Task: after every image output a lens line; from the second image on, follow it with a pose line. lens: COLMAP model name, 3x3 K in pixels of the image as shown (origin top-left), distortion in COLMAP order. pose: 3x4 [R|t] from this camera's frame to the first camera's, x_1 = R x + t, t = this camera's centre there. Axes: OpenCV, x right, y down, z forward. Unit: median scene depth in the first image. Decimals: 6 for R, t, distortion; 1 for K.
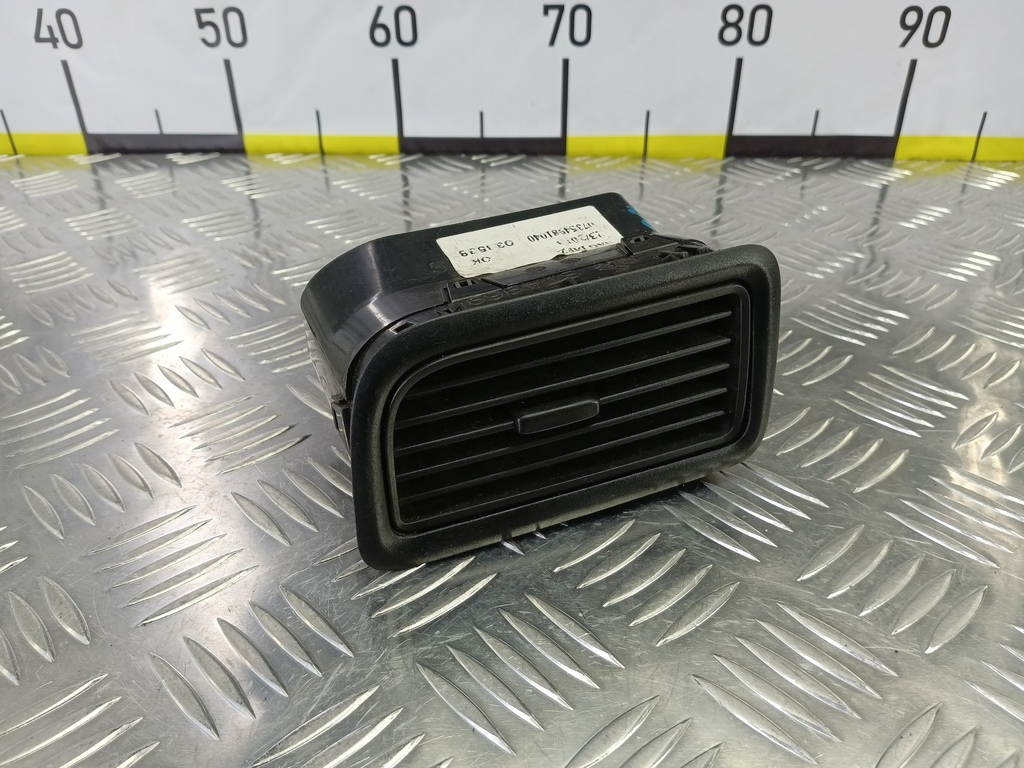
lens RADIAL K [[839.6, 0, 512.0], [0, 839.6, 384.0], [0, 0, 1]] dist [0.011875, -0.088362]
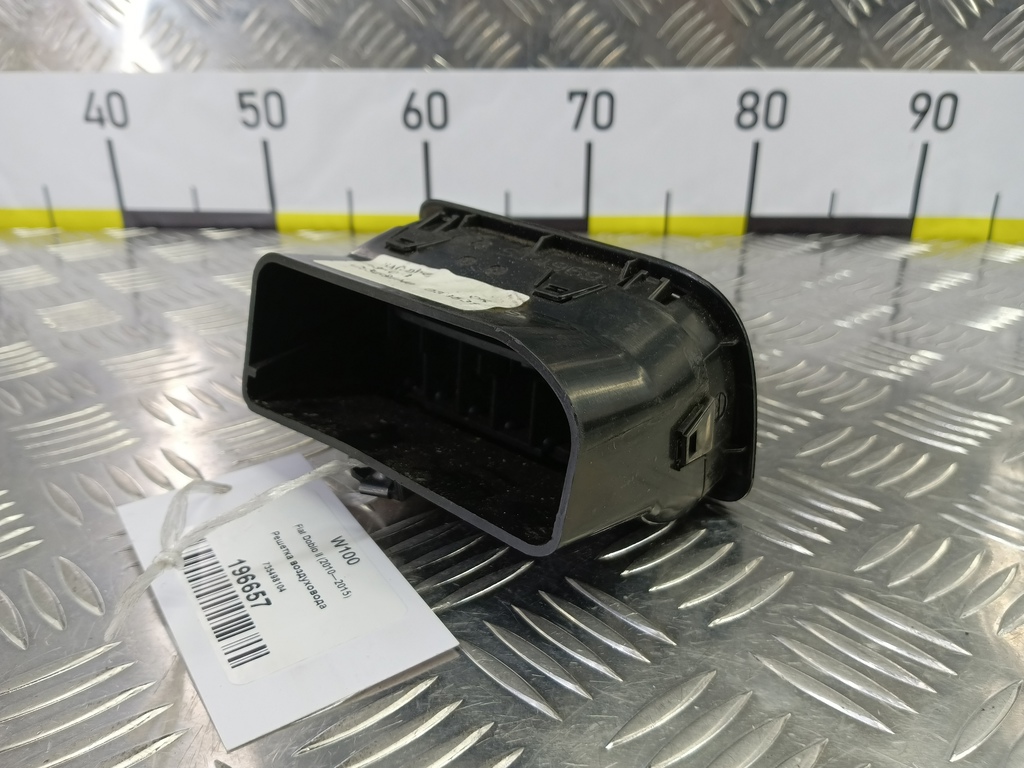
lens RADIAL K [[843.0, 0, 512.0], [0, 843.0, 384.0], [0, 0, 1]] dist [0.037239, -0.150498]
pose [[0.999858, 0.011723, -0.012126, -0.023850], [-0.013580, 0.985928, -0.166617, 0.128710], [0.010002, 0.166758, 0.985947, 0.018673]]
